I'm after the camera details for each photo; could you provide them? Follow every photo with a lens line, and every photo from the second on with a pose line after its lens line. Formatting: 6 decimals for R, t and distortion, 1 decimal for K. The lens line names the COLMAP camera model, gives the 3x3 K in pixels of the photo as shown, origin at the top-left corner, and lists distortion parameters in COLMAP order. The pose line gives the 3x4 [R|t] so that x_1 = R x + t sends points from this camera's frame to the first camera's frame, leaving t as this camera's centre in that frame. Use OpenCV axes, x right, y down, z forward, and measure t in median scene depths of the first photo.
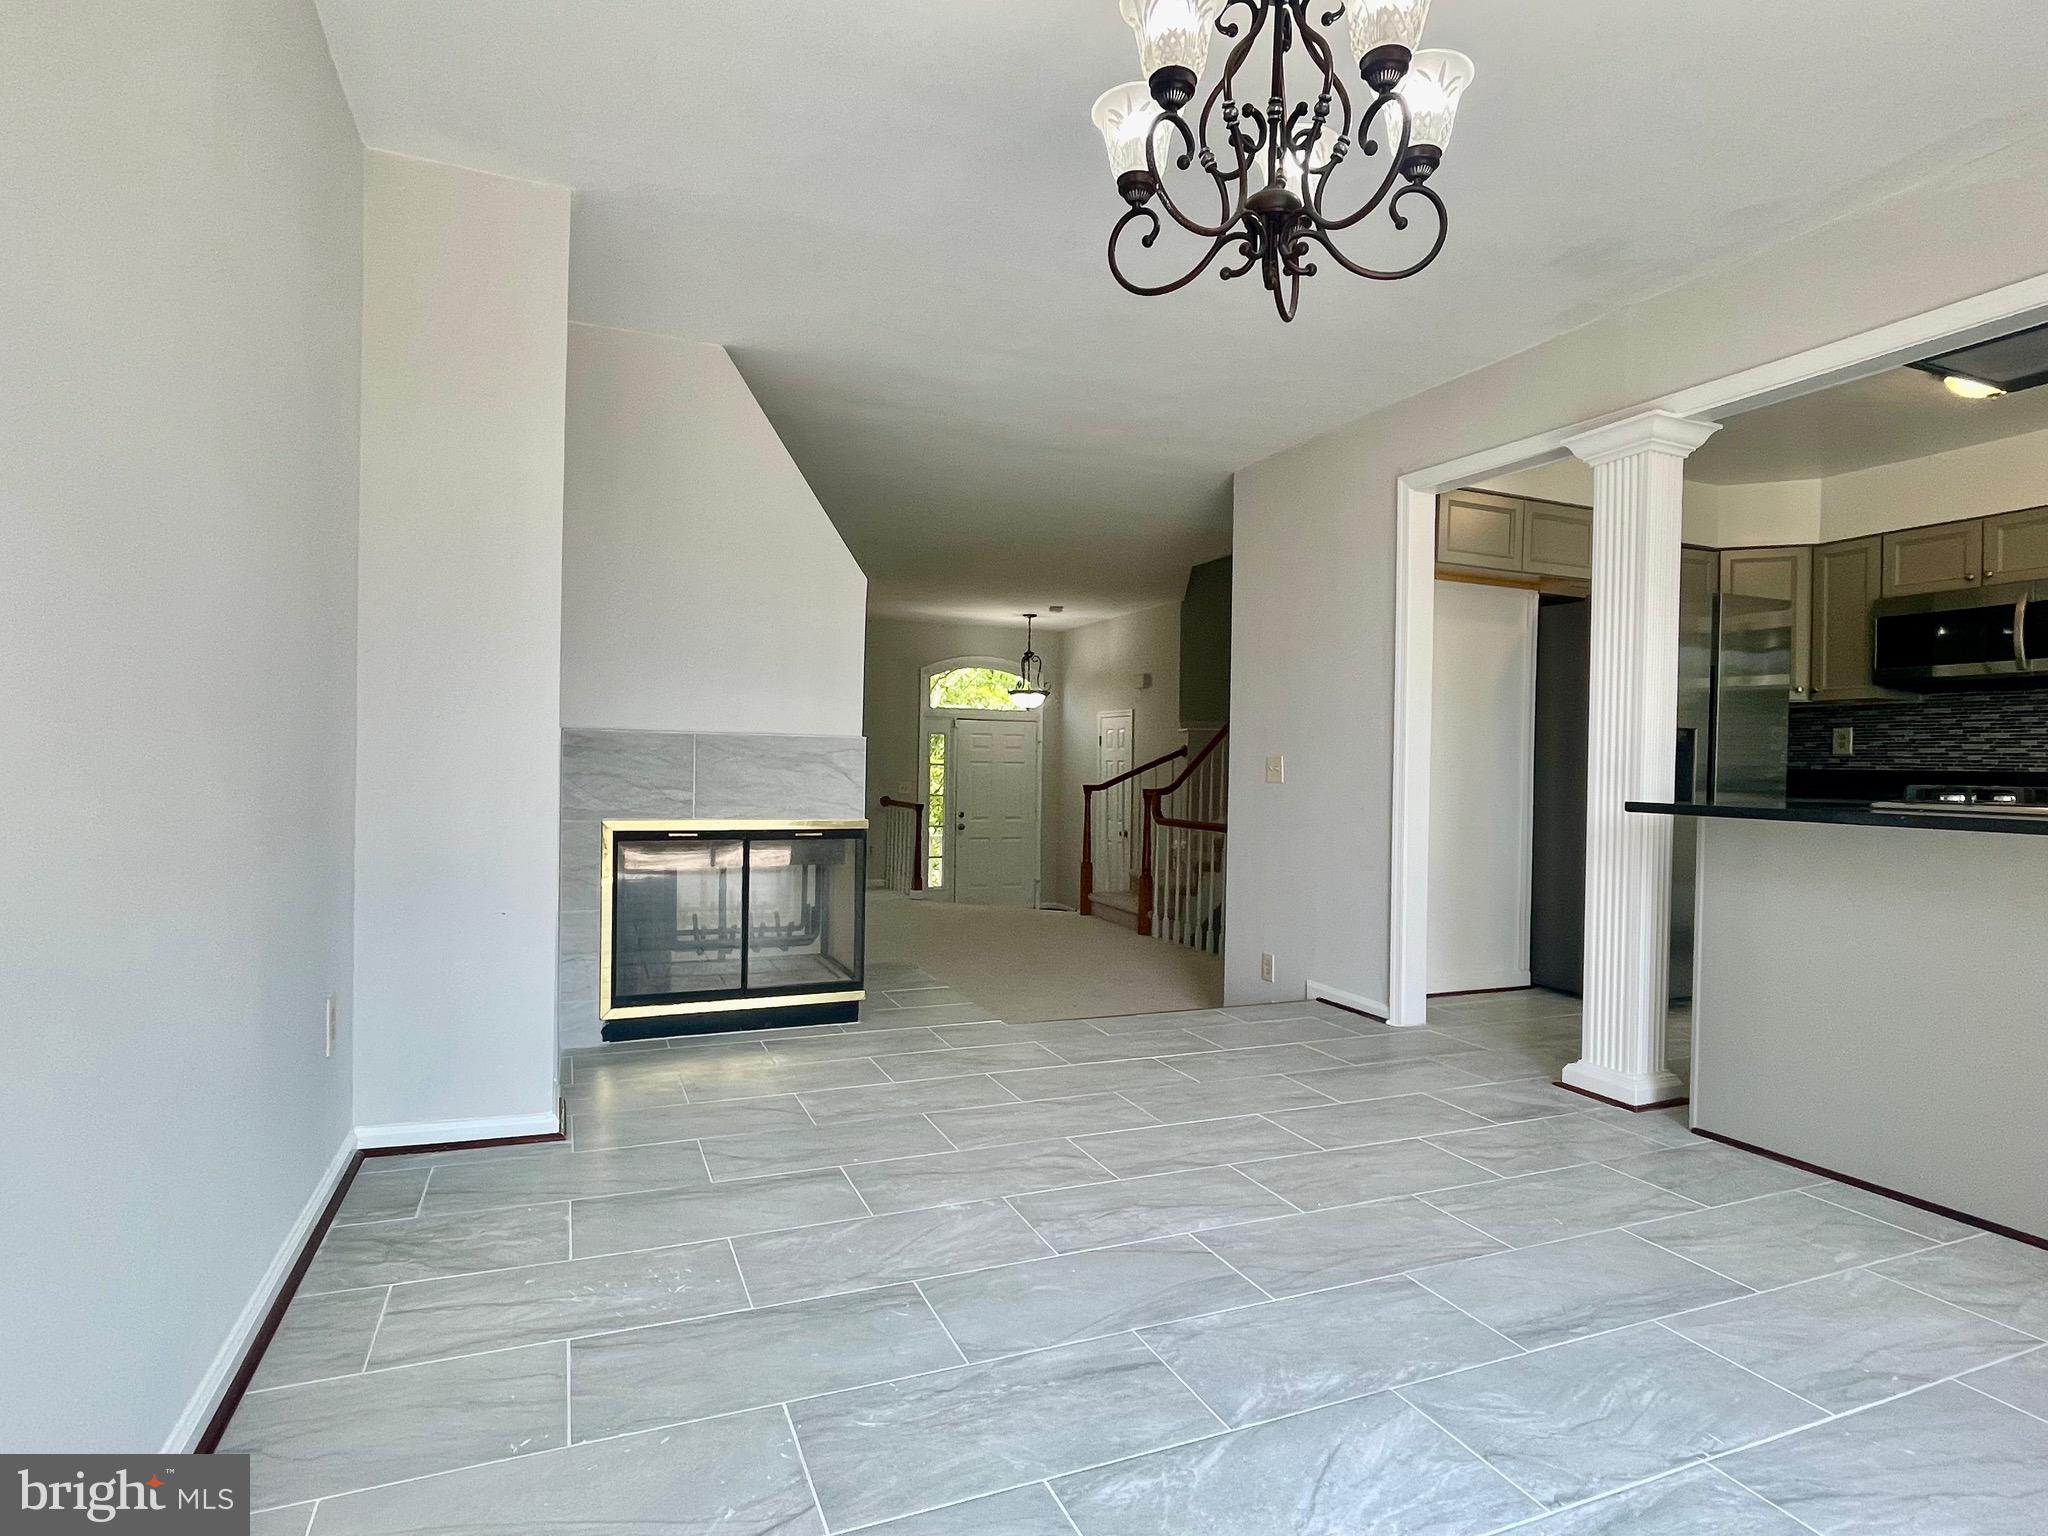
lens RADIAL K [[1068.1, 0, 1019.8], [0, 1068.1, 773.2], [0, 0, 1]] dist [-0.015514, 0.007475]
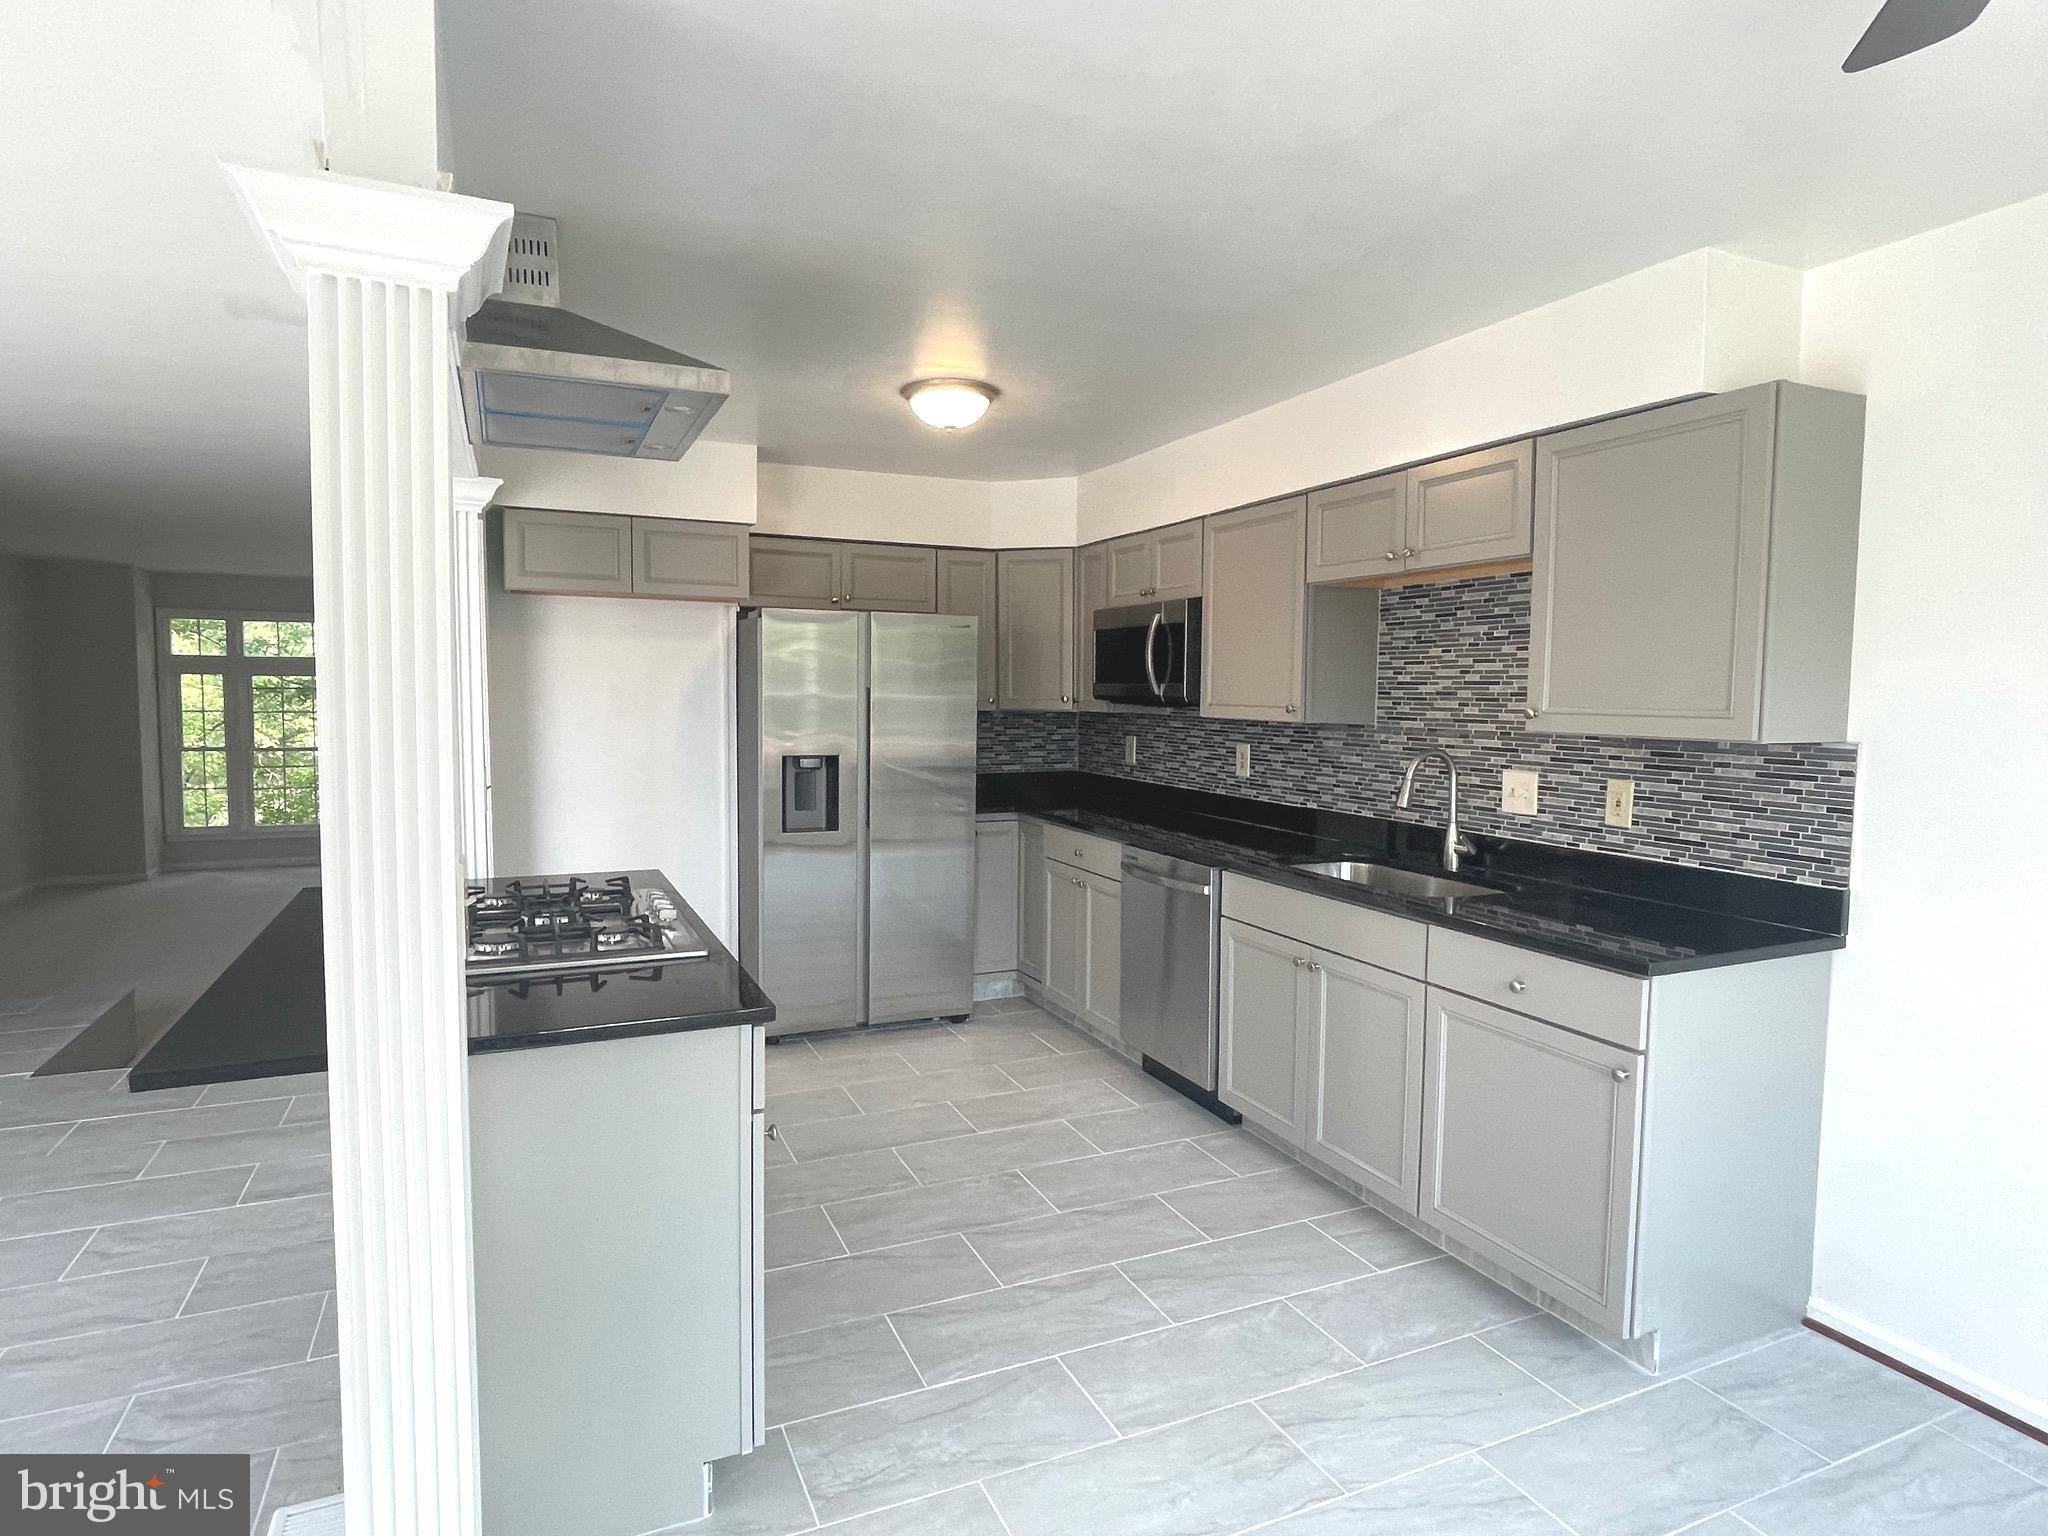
lens RADIAL K [[1133.4, 0, 1010.2], [0, 1133.4, 769.9], [0, 0, 1]] dist [-0.002295, 0.000603]
pose [[0.999769, -0.009082, 0.019466, 1.158929], [0.007836, 0.997974, 0.063146, -0.139339], [-0.020000, -0.062978, 0.997814, -0.044910]]
